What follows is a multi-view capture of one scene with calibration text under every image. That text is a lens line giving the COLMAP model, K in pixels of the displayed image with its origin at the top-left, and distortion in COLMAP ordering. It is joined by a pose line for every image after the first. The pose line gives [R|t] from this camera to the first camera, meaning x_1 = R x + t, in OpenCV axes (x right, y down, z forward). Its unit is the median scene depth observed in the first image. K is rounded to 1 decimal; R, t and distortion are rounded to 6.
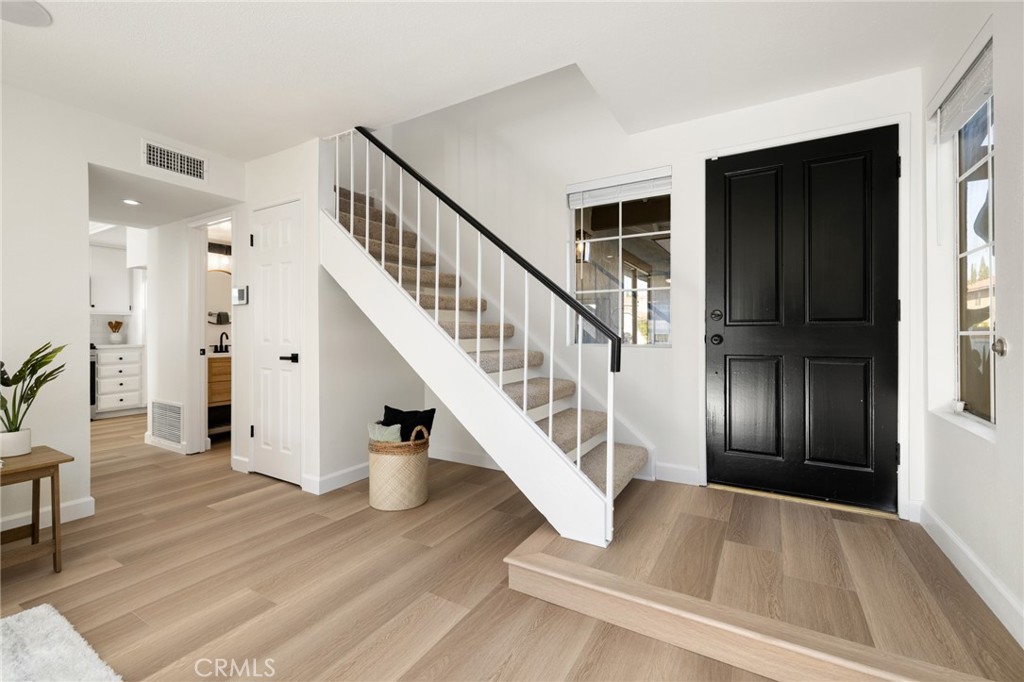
lens RADIAL K [[430.8, 0, 511.7], [0, 430.8, 335.2], [0, 0, 1]] dist [-0.000330, -0.000268]
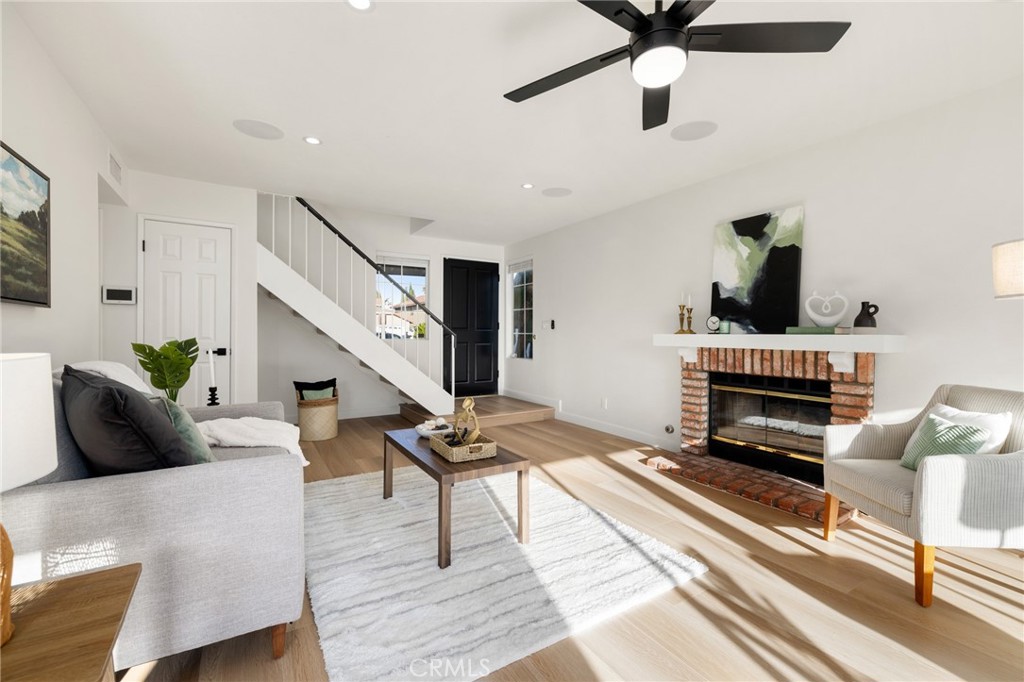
lens RADIAL K [[430.8, 0, 511.7], [0, 430.8, 335.2], [0, 0, 1]] dist [-0.000330, -0.000268]
pose [[0.470393, -0.001310, 0.882456, -1.401065], [-0.000504, 0.999998, 0.001754, 0.002348], [-0.882457, -0.001270, 0.470392, -0.401305]]
